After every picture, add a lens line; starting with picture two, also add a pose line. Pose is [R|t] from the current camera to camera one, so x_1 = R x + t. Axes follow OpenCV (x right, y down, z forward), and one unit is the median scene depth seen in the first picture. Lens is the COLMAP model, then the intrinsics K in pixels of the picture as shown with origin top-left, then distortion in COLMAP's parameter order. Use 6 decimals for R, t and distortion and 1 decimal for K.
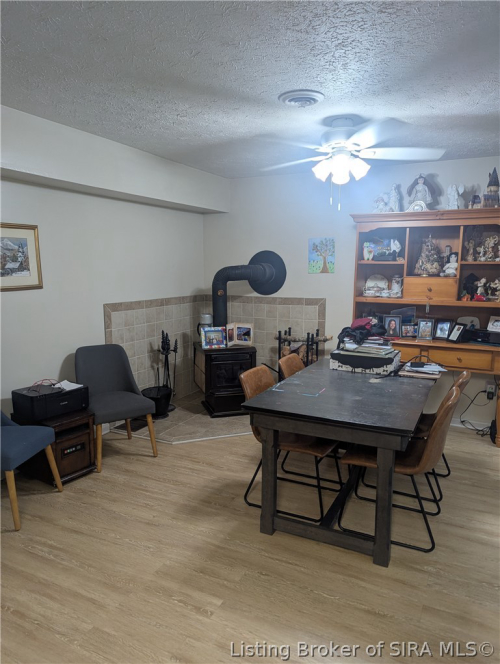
lens RADIAL K [[468.0, 0, 252.3], [0, 468.0, 344.0], [0, 0, 1]] dist [0.049309, -0.048940]
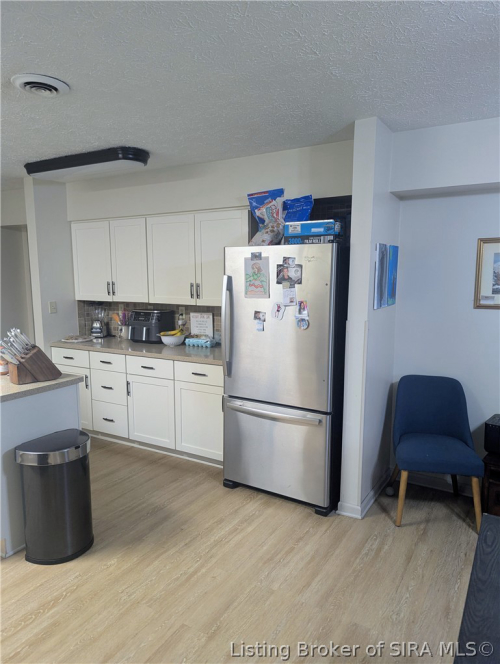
lens RADIAL K [[468.0, 0, 250.5], [0, 468.0, 342.6], [0, 0, 1]] dist [0.049309, -0.048940]
pose [[-0.081861, 0.133693, -0.987636, 0.353814], [-0.161546, 0.976078, 0.145518, -0.077541], [0.983464, 0.171461, -0.058305, 0.428729]]
